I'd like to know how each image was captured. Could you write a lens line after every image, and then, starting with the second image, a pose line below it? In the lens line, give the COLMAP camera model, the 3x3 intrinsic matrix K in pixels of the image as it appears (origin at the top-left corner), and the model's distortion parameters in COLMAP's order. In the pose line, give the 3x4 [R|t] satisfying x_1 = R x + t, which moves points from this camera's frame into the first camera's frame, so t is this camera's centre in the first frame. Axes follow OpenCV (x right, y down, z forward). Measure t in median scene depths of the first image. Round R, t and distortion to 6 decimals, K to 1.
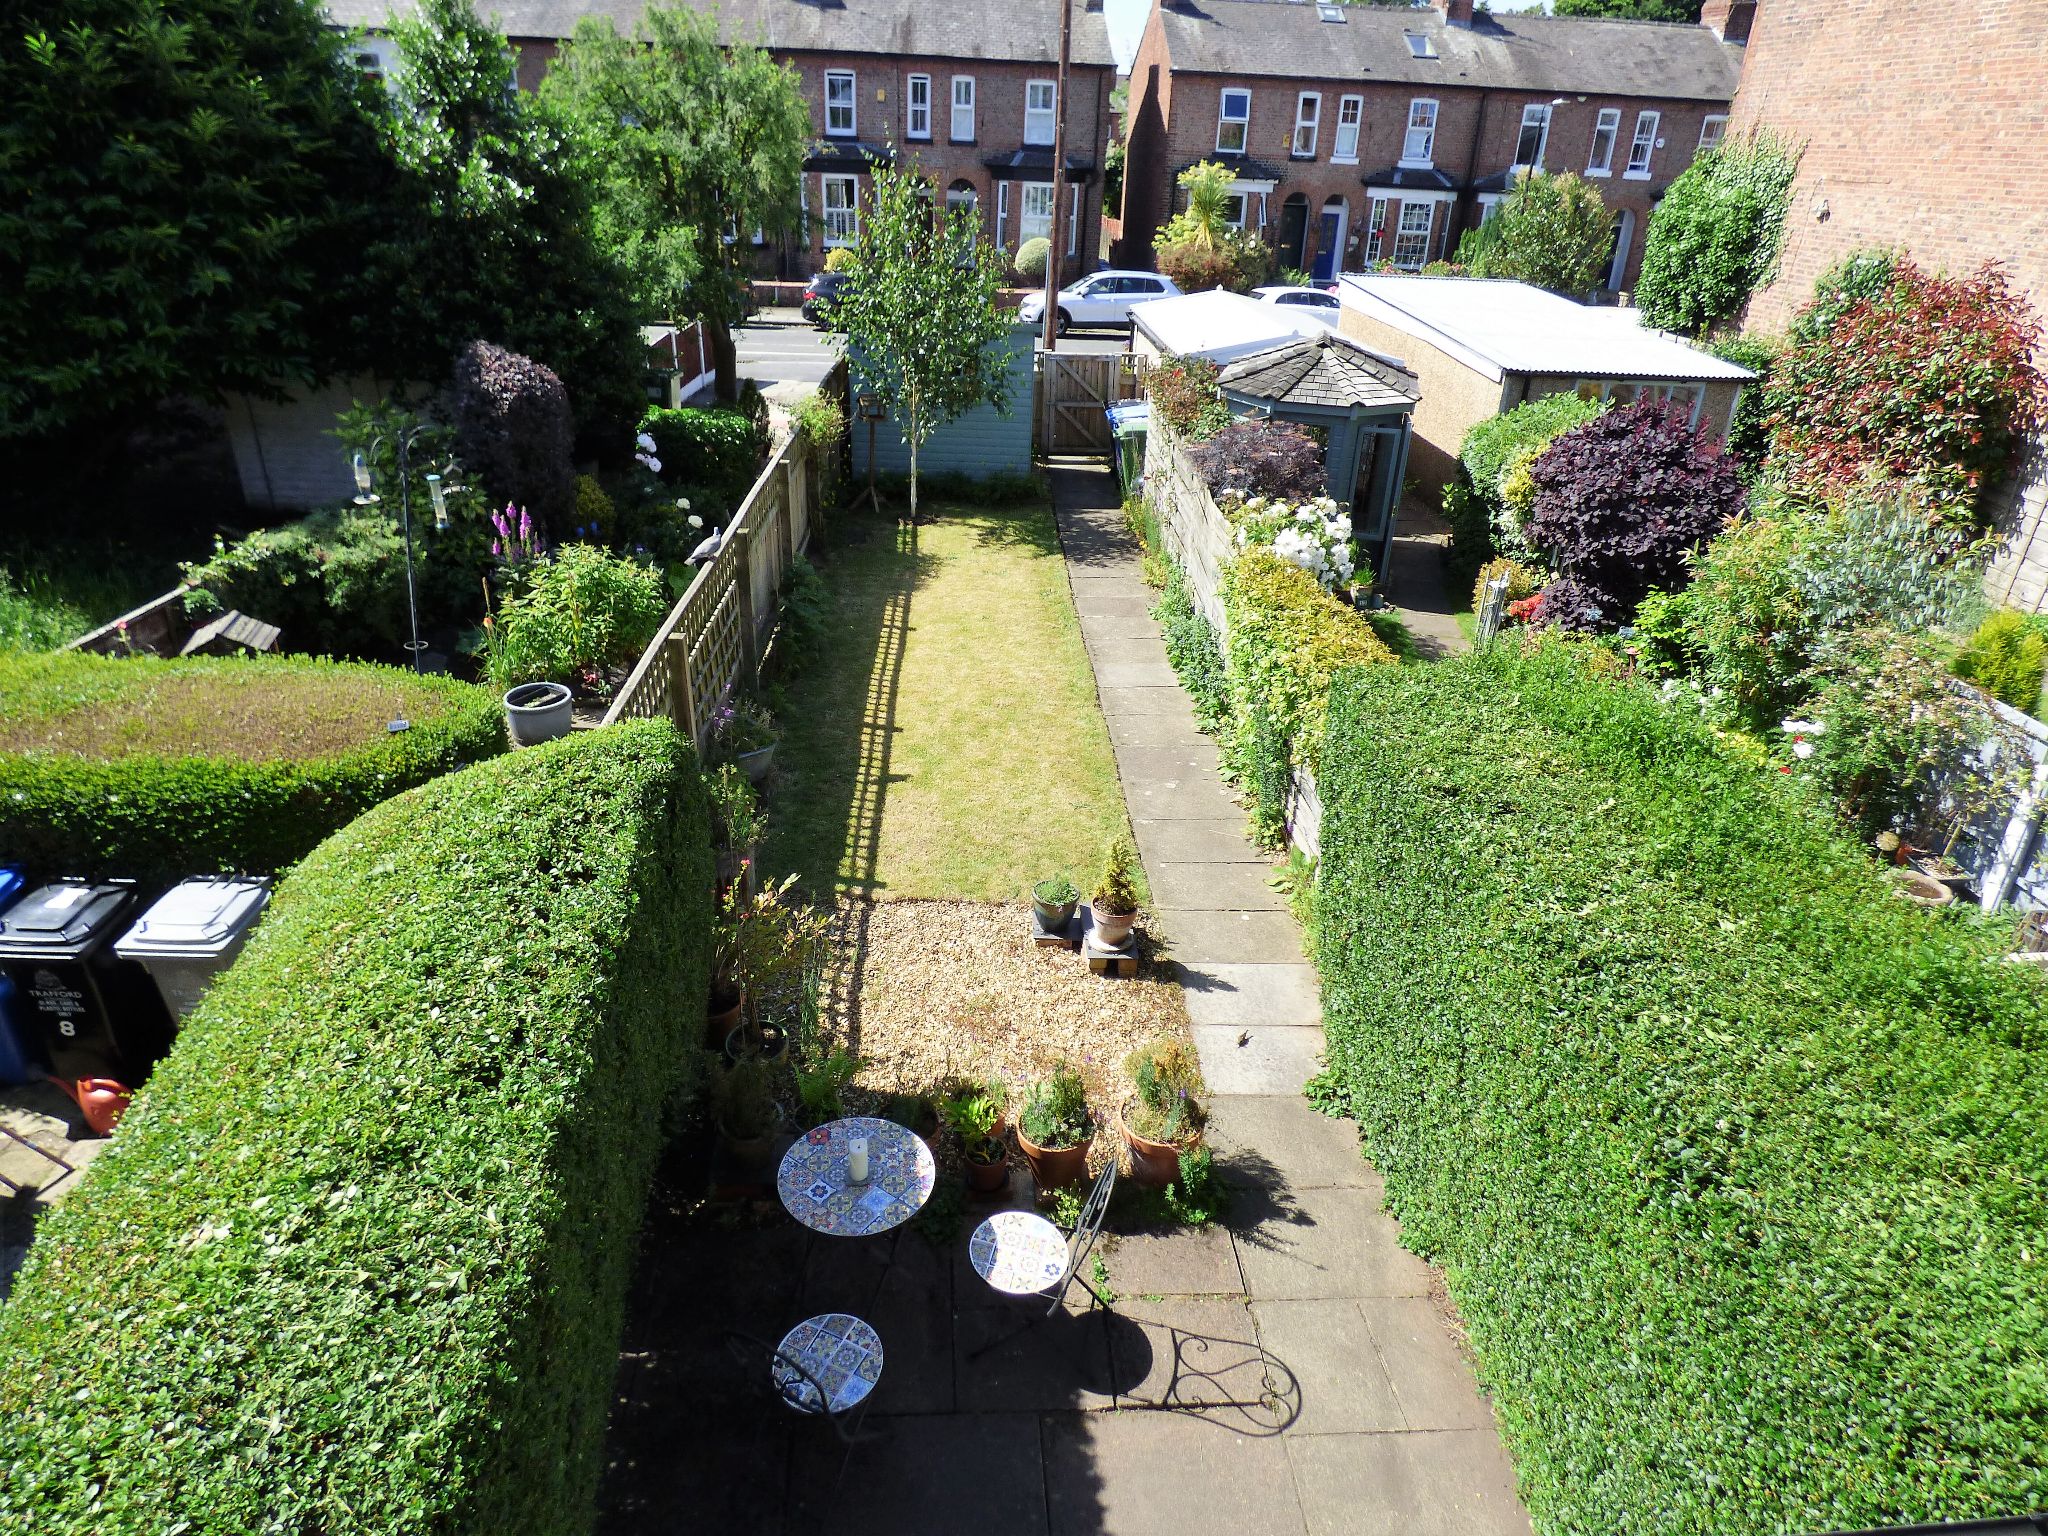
lens RADIAL K [[1271.1, 0, 1024.0], [0, 1271.1, 768.0], [0, 0, 1]] dist [0.000104, 0.000732]
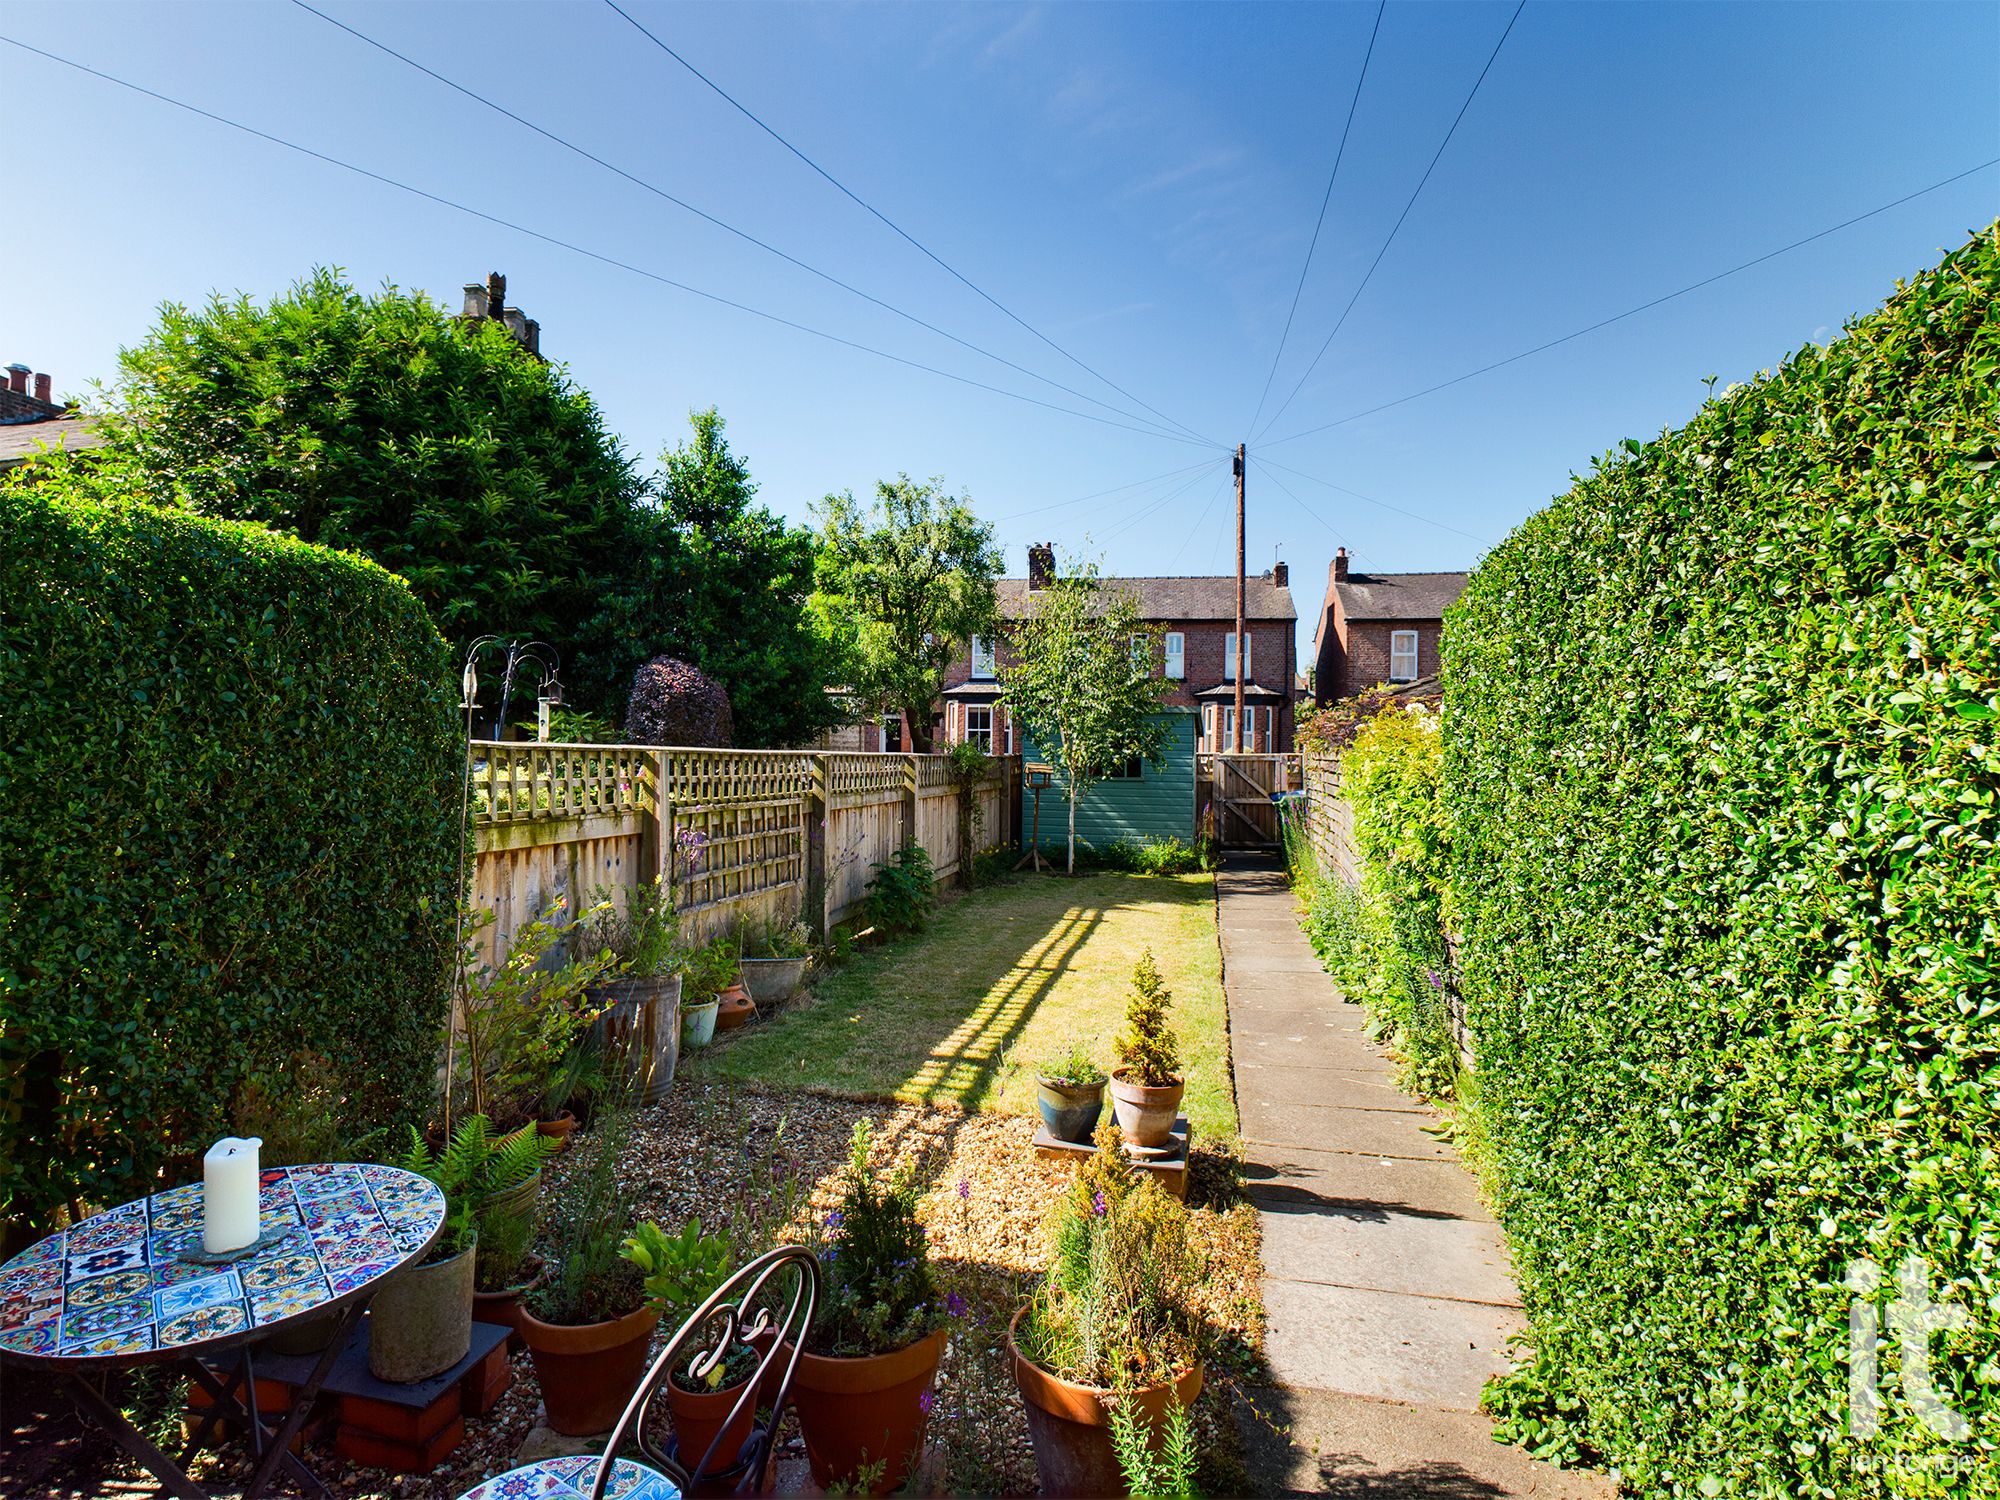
lens RADIAL K [[1060.4, 0, 1000.0], [0, 1060.4, 750.0], [0, 0, 1]] dist [-0.003620, 0.001196]
pose [[0.972031, -0.025363, -0.233478, 0.106038], [-0.082339, 0.894243, -0.439944, 0.167181], [0.219944, 0.446863, 0.867143, 0.374246]]
